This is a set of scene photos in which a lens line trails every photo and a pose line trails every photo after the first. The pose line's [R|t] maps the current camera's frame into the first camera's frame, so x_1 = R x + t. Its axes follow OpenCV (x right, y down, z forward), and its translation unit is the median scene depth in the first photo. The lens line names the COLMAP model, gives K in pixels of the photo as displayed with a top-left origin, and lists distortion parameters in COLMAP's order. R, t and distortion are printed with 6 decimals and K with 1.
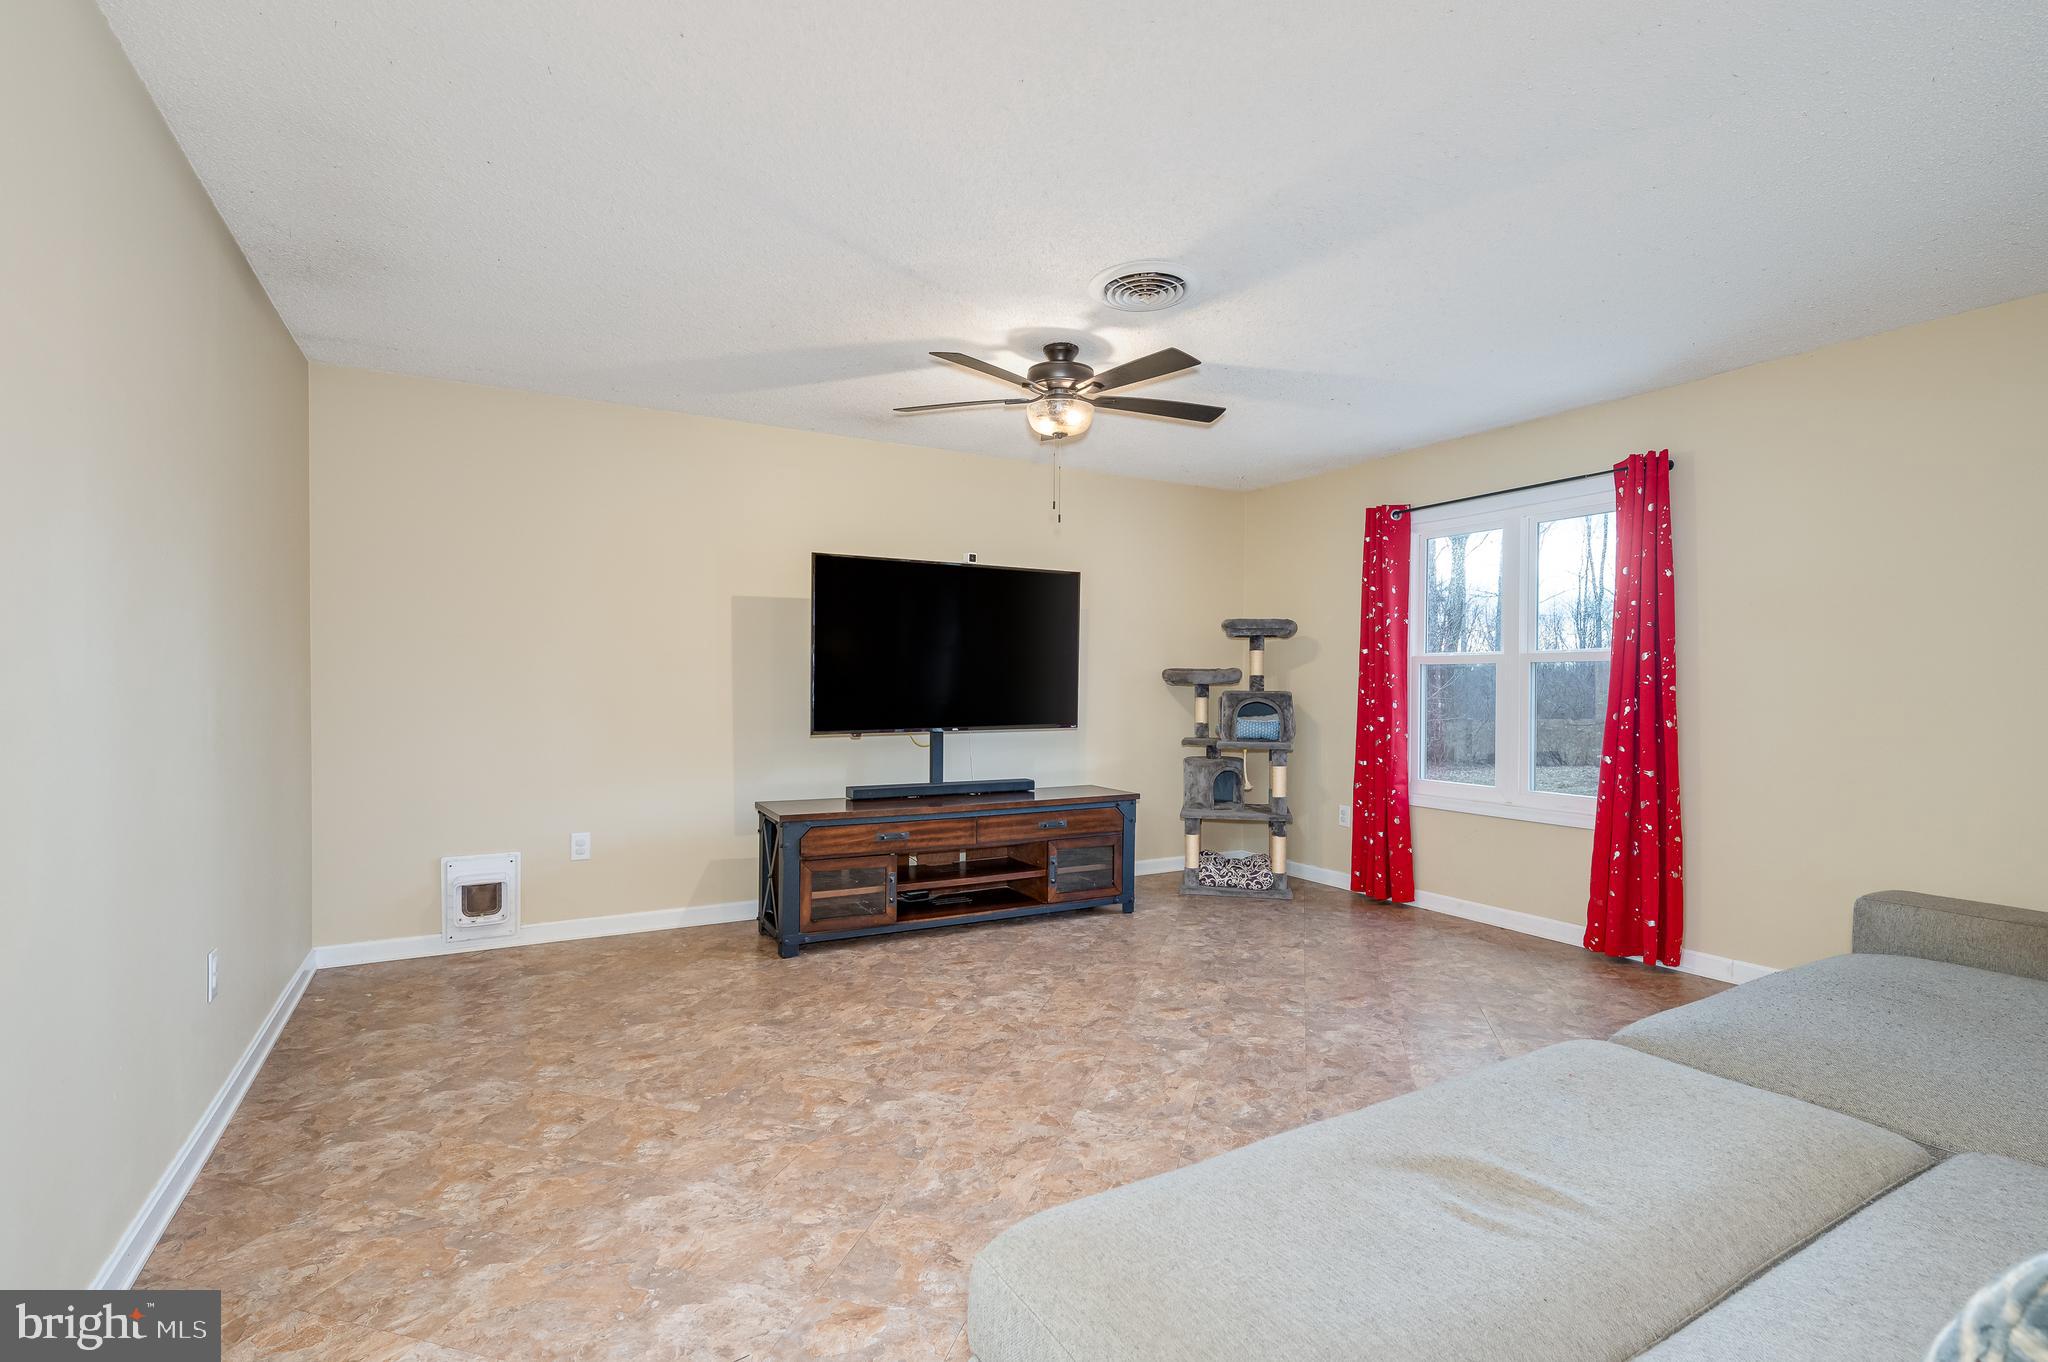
lens RADIAL K [[951.3, 0, 1032.9], [0, 951.3, 681.4], [0, 0, 1]] dist [-0.000197, 0.000382]
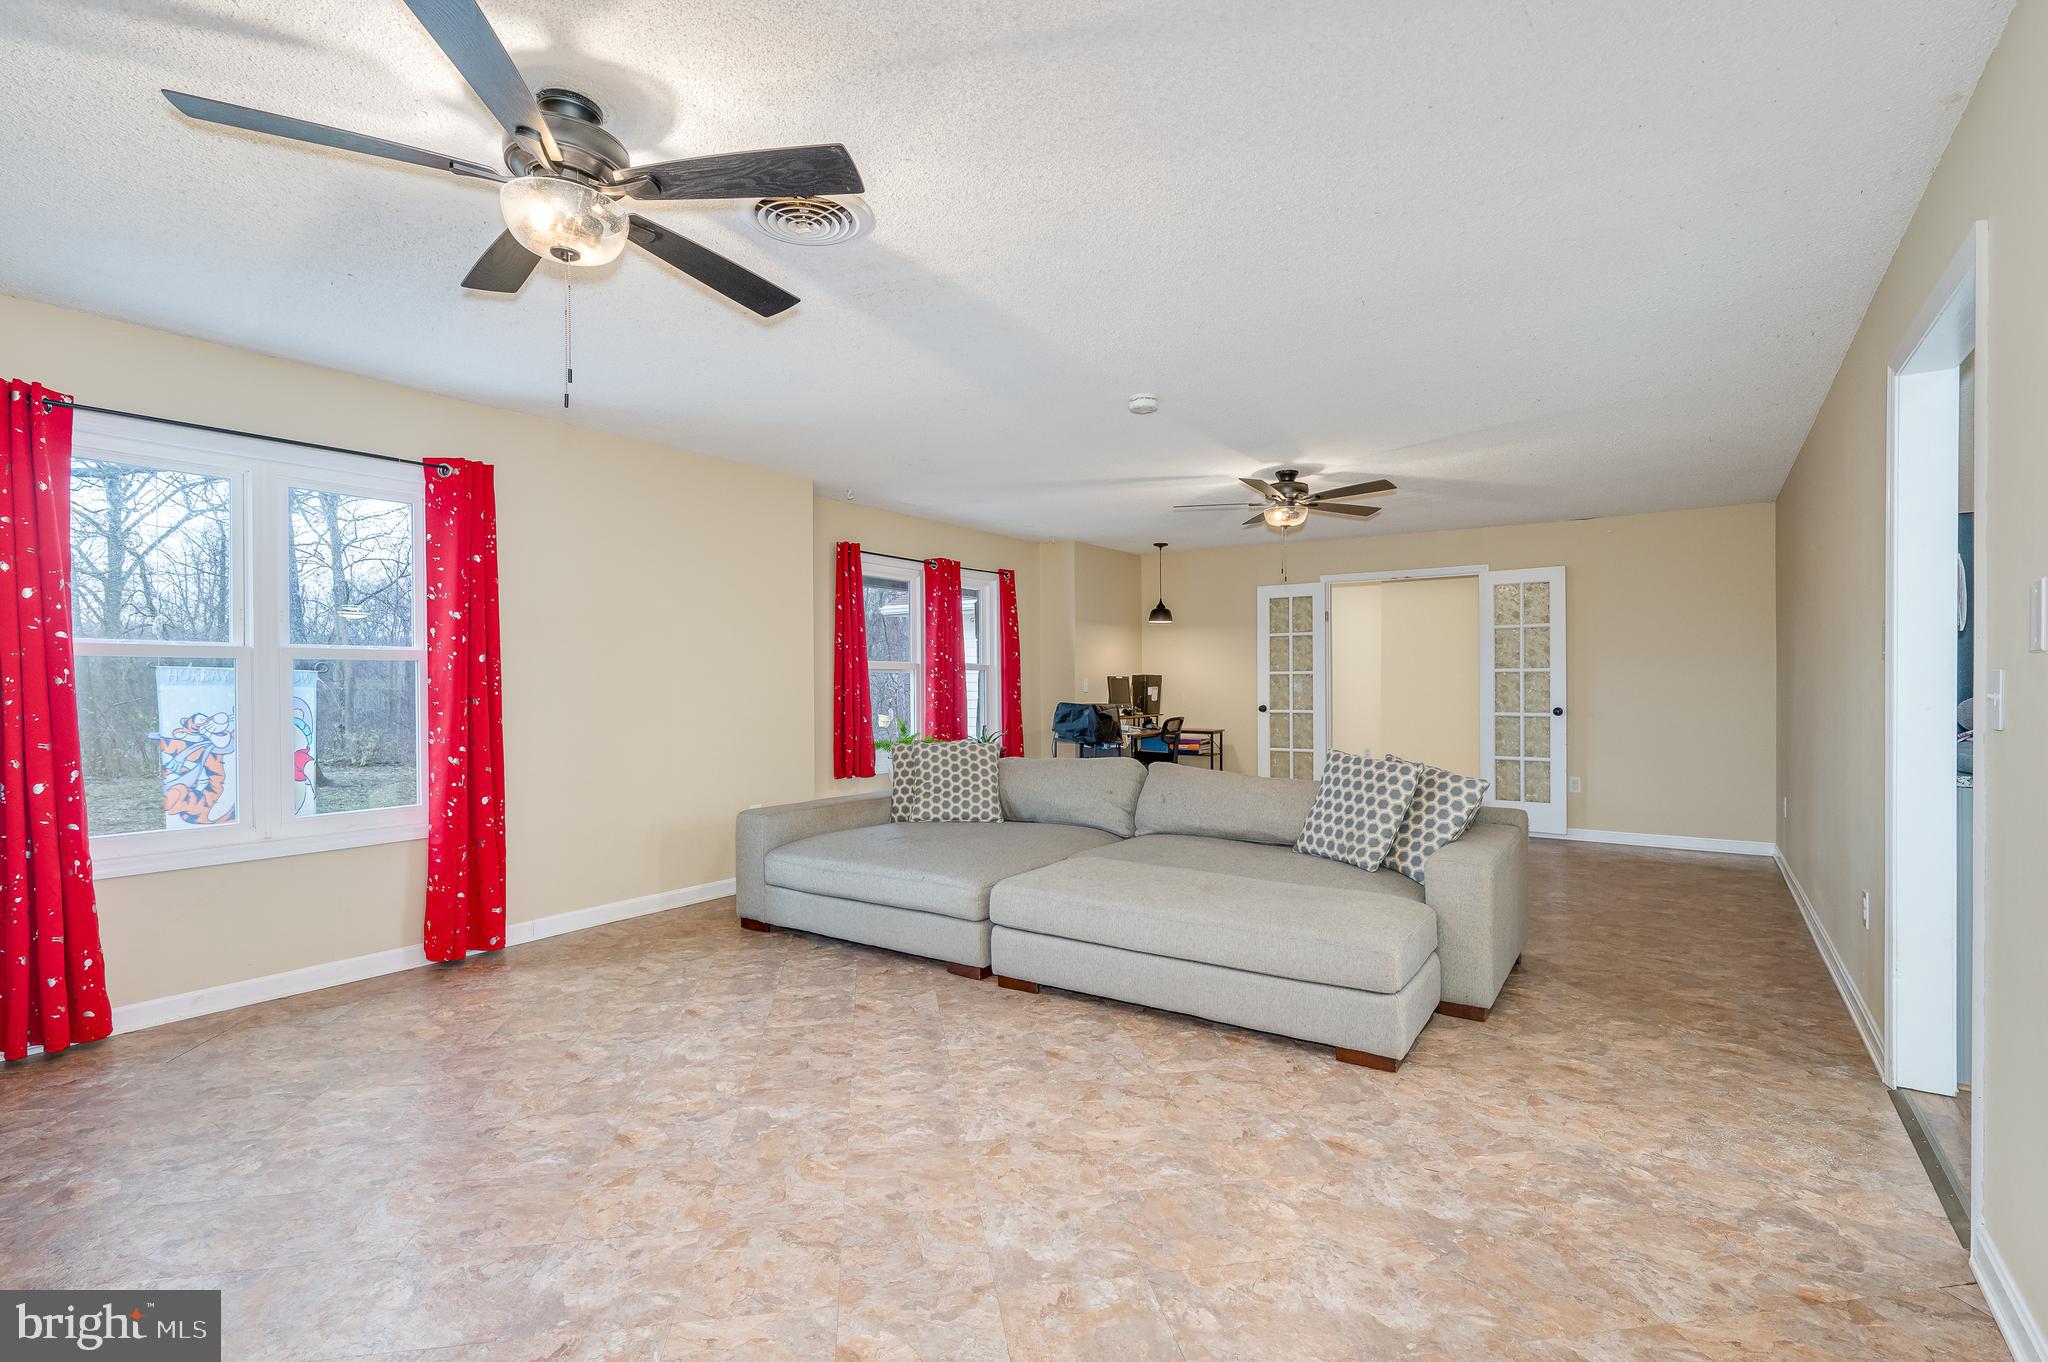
lens RADIAL K [[951.3, 0, 1033.8], [0, 951.3, 688.8], [0, 0, 1]] dist [-0.000197, 0.000382]
pose [[-0.434042, -0.008035, 0.900857, -0.730821], [0.000340, 0.999959, 0.009083, -0.003579], [-0.900893, 0.004249, -0.434021, 1.190543]]
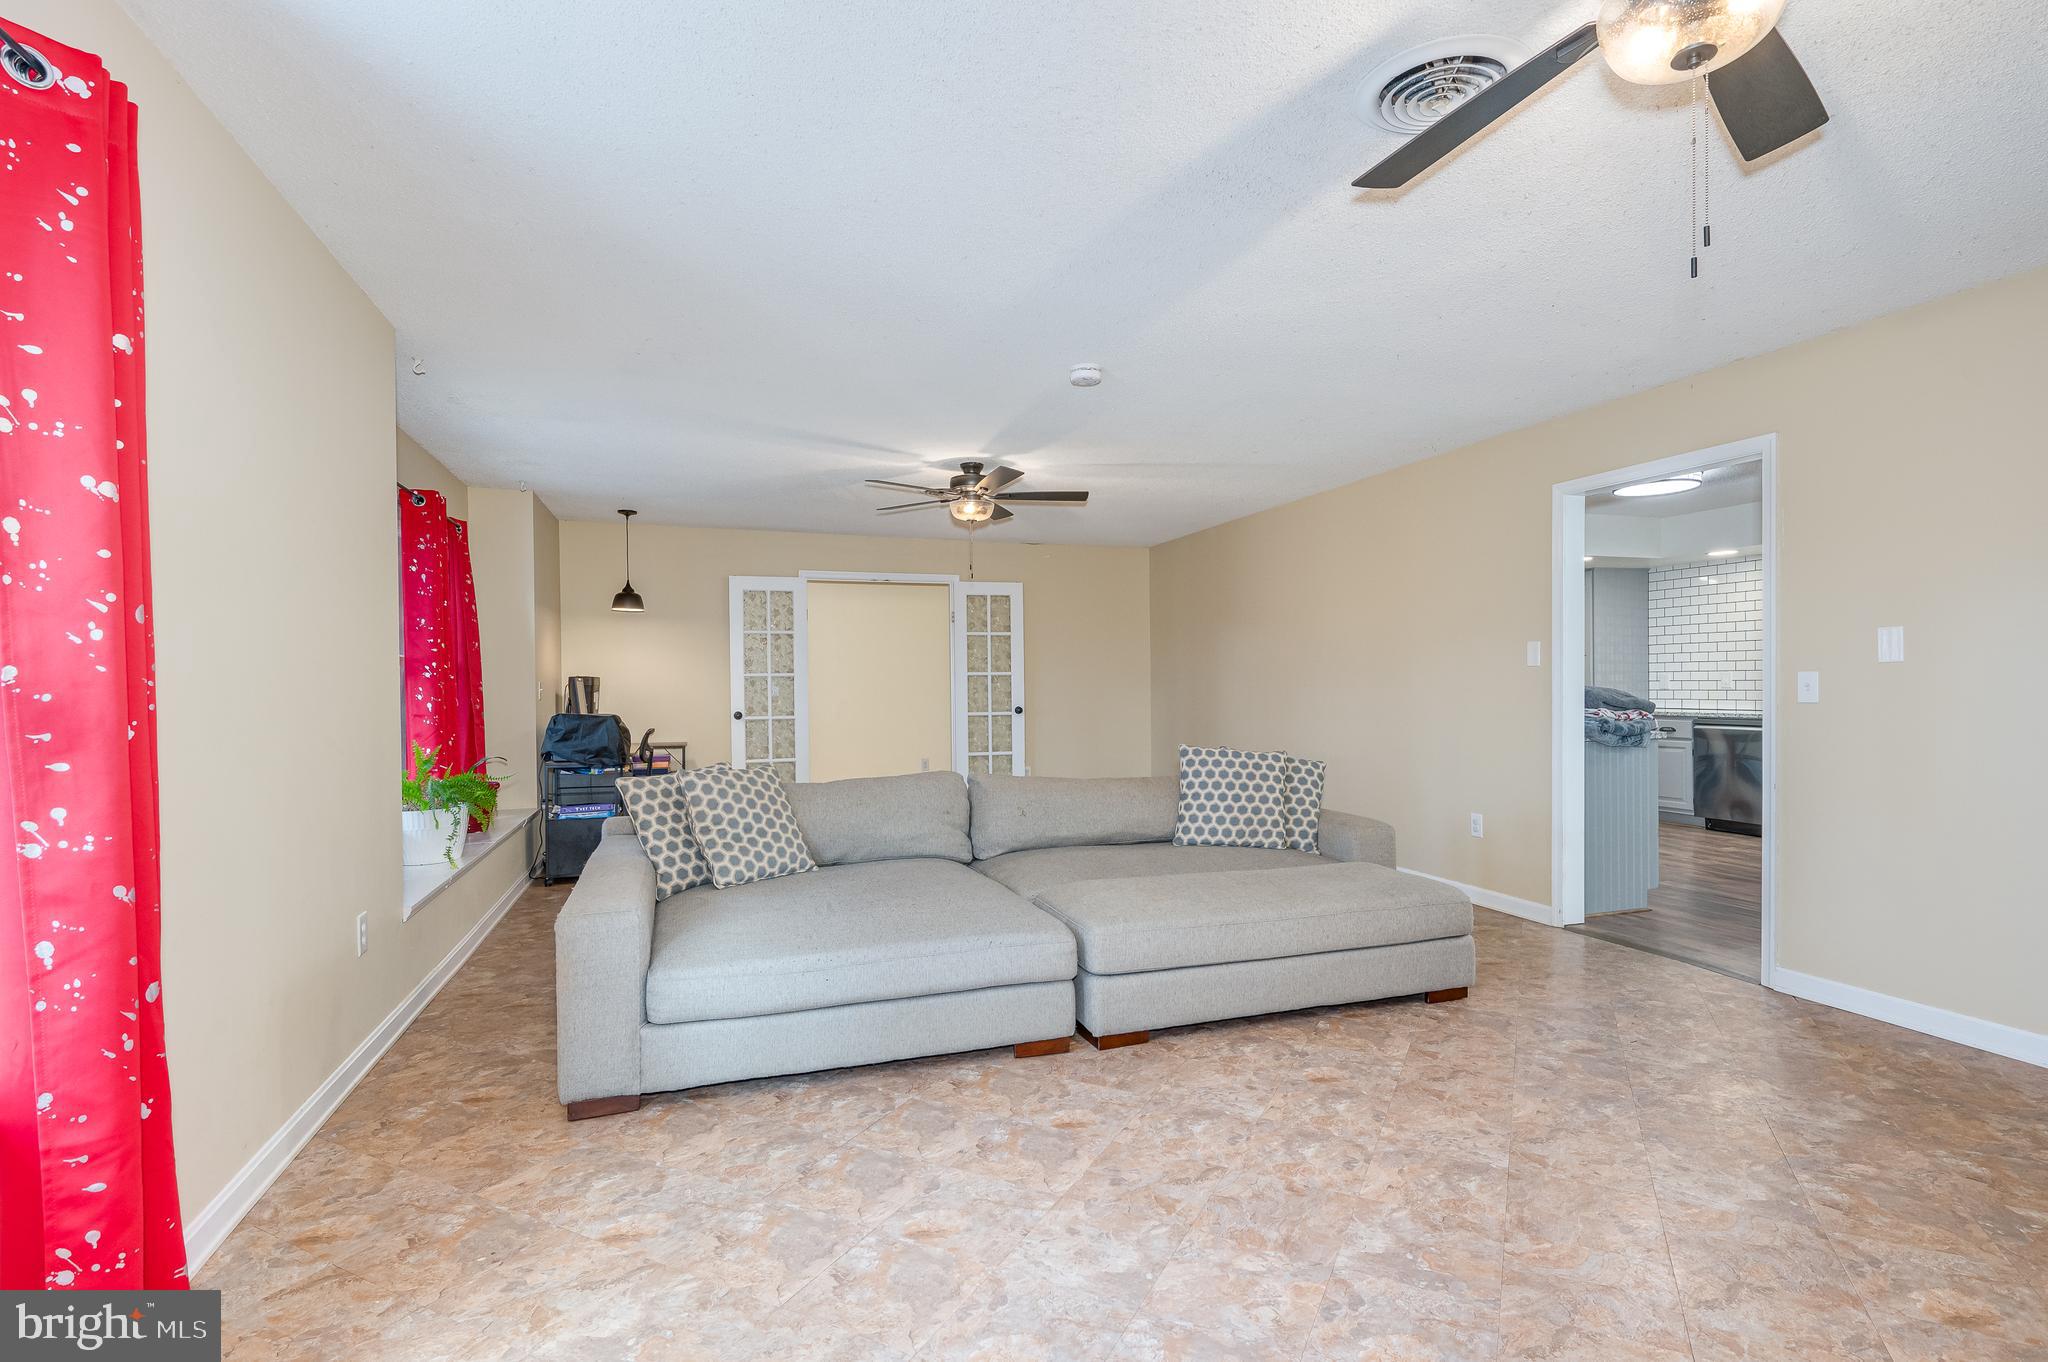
lens RADIAL K [[988.2, 0, 1053.1], [0, 988.2, 694.6], [0, 0, 1]] dist [0.002485, -0.000319]
pose [[-0.983747, 0.000677, 0.179559, 0.261624], [0.002460, 0.999950, 0.009703, 0.003474], [-0.179544, 0.009987, -0.983699, 1.744036]]
